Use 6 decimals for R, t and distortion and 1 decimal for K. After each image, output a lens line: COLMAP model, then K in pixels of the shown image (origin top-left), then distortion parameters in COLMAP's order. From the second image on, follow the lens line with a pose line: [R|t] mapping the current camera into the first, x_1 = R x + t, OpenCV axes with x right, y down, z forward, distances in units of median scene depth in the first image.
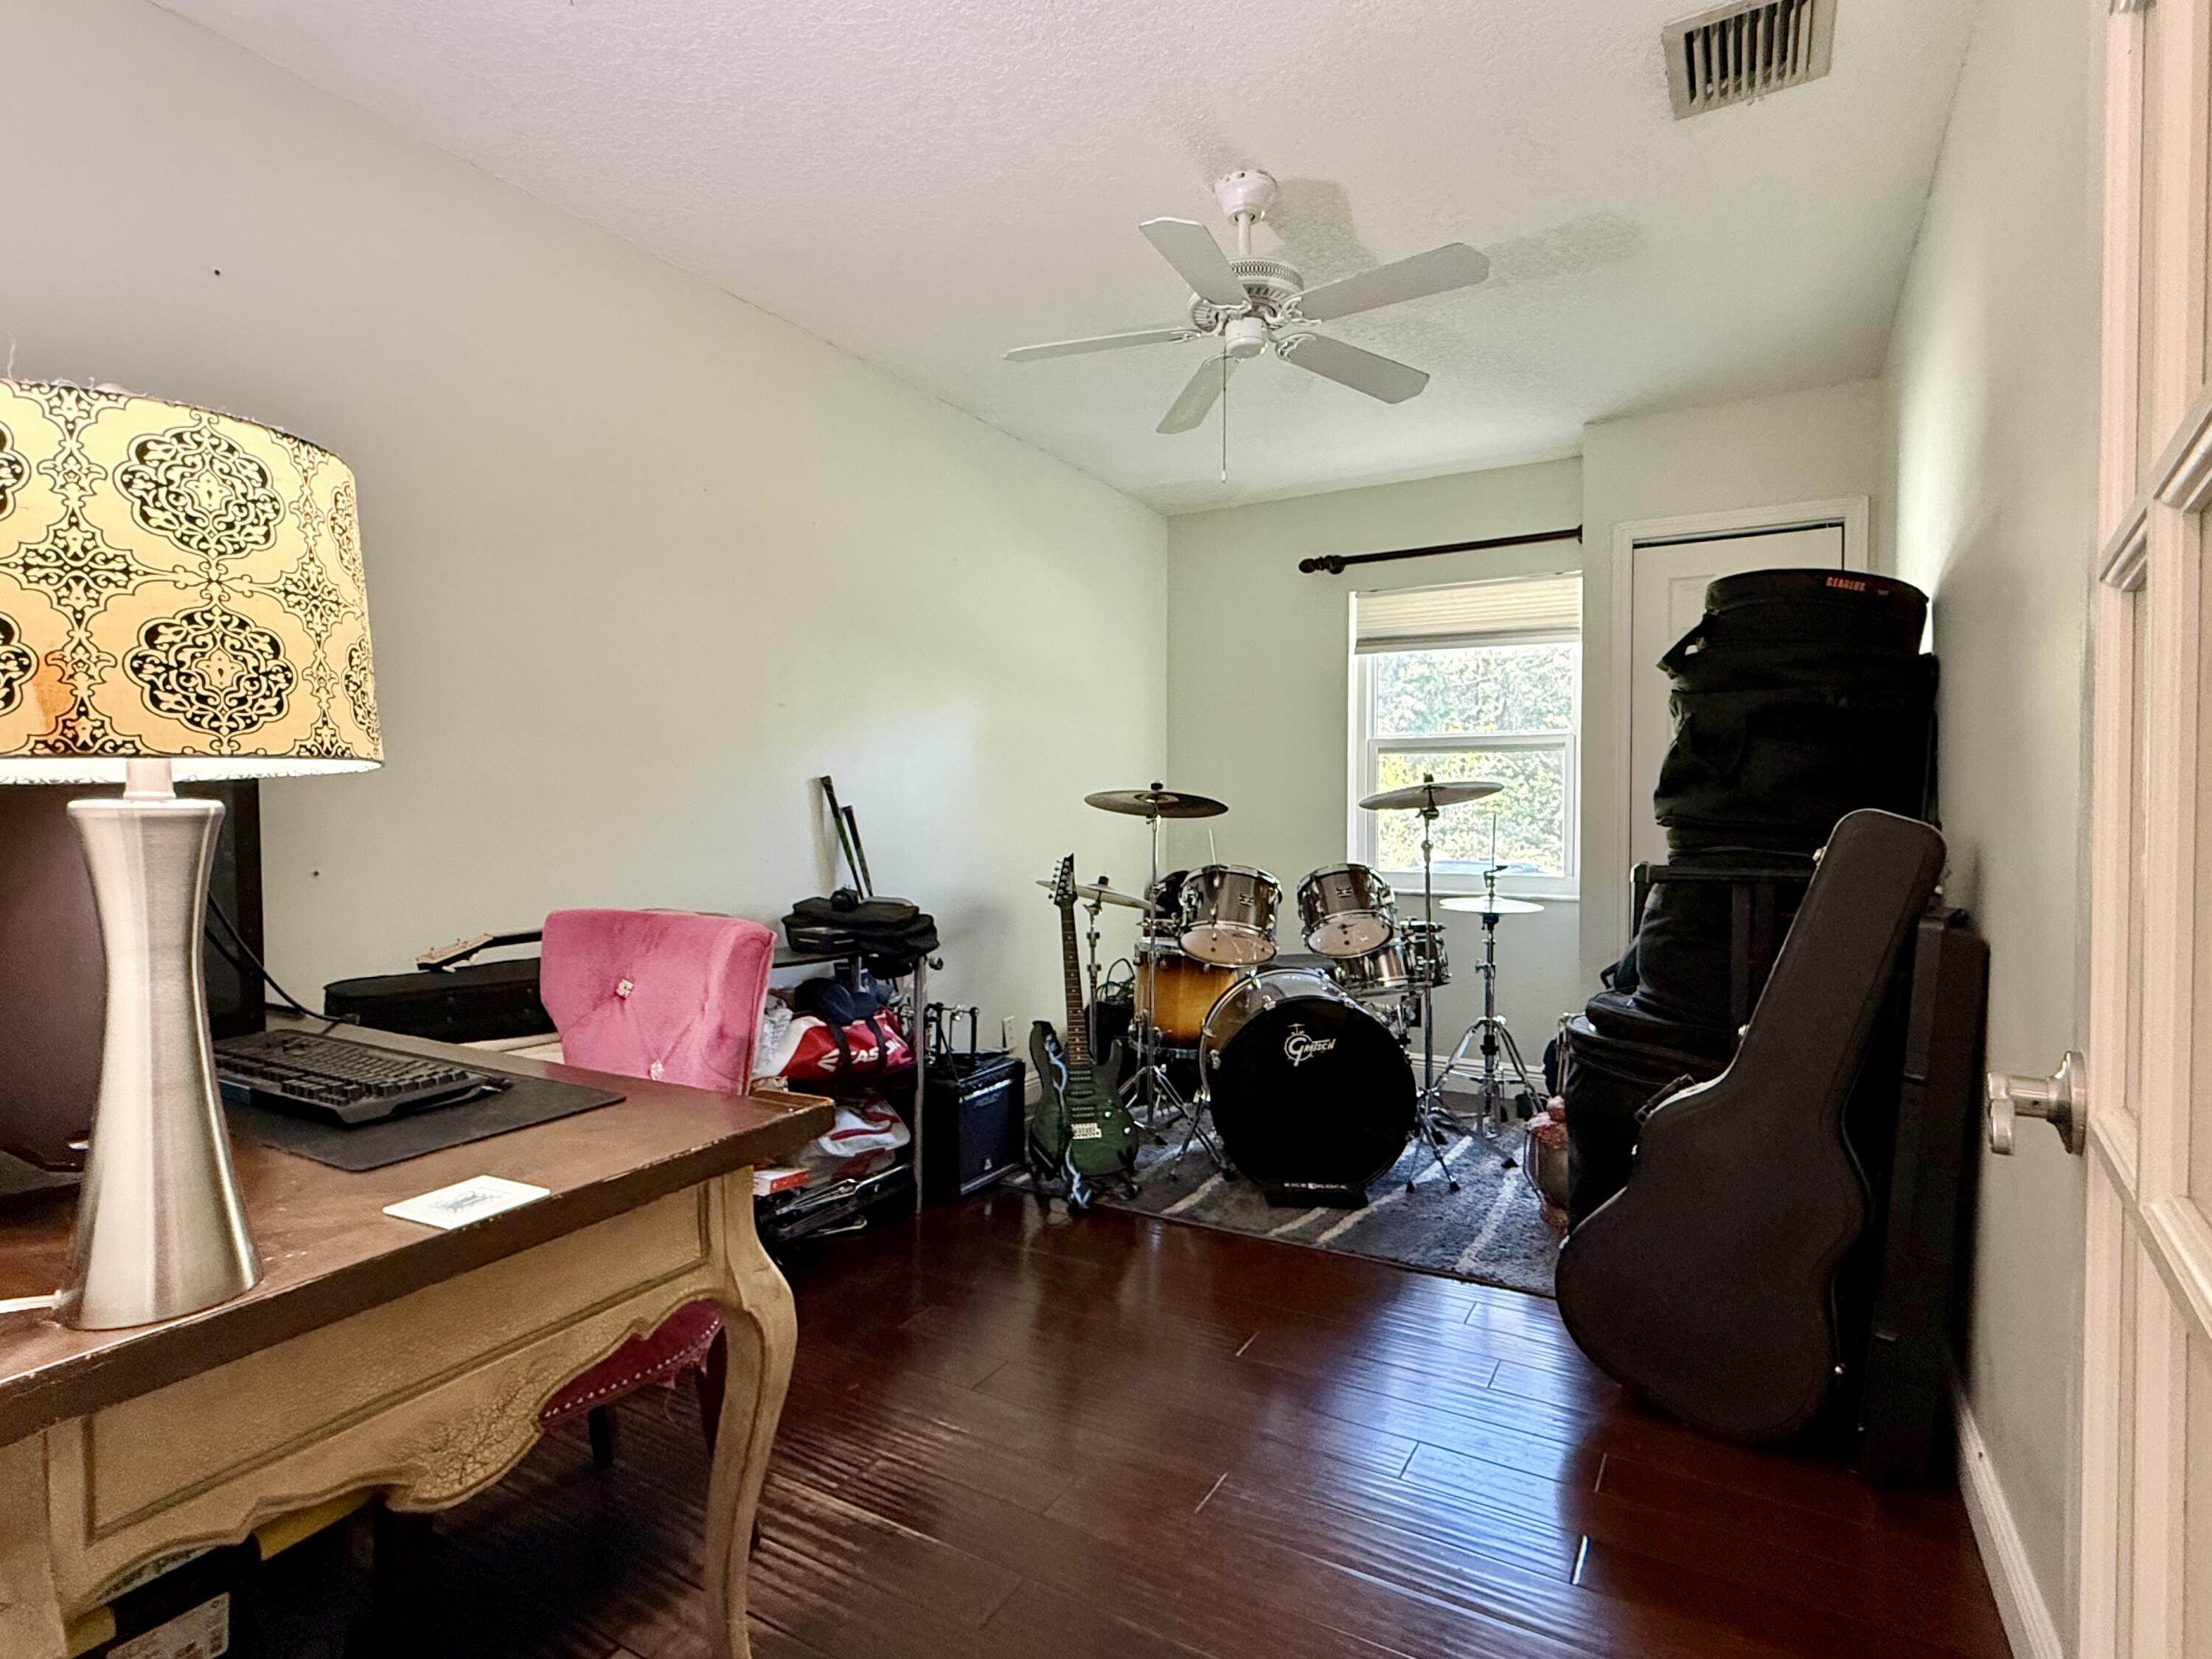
lens RADIAL K [[1127.2, 0, 1106.0], [0, 1127.2, 829.5], [0, 0, 1]] dist [-0.000646, -0.000112]
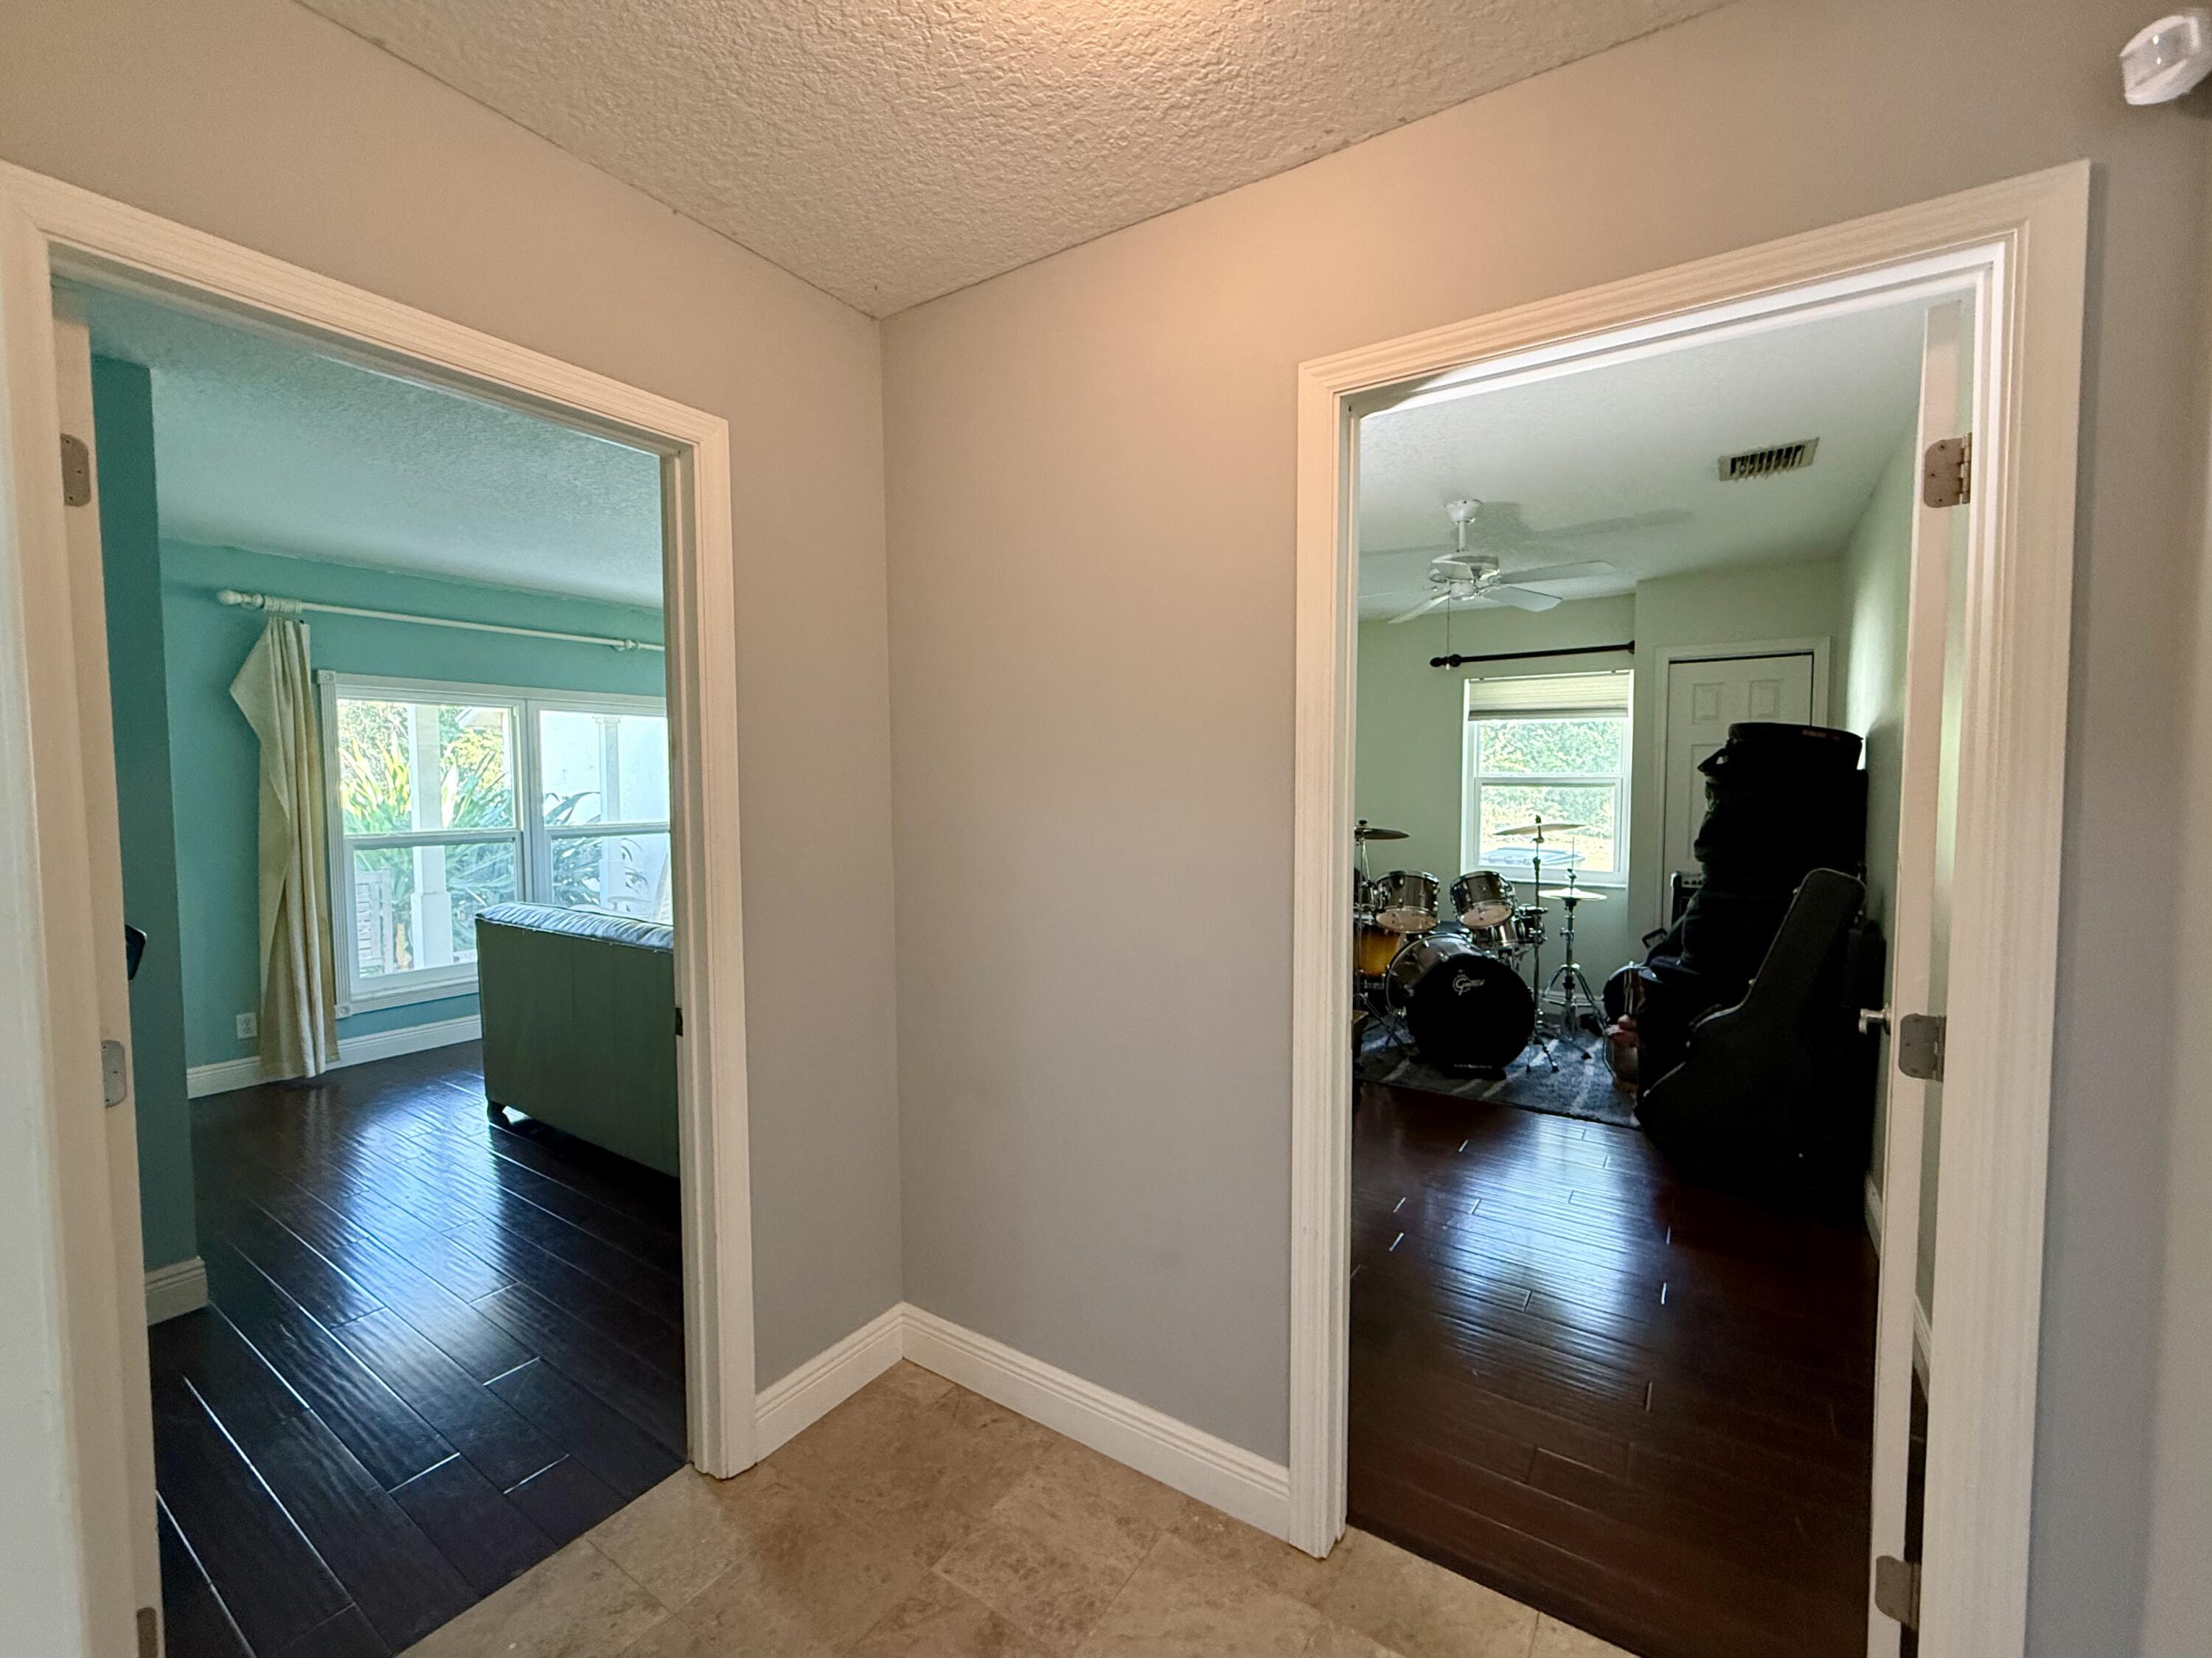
lens RADIAL K [[921.4, 0, 1106.0], [0, 921.4, 829.0], [0, 0, 1]] dist [0.000091, -0.000127]
pose [[0.997609, -0.001199, -0.069098, -0.251383], [0.003829, 0.999272, 0.037945, -0.087075], [0.069002, -0.038119, 0.996888, -0.374000]]
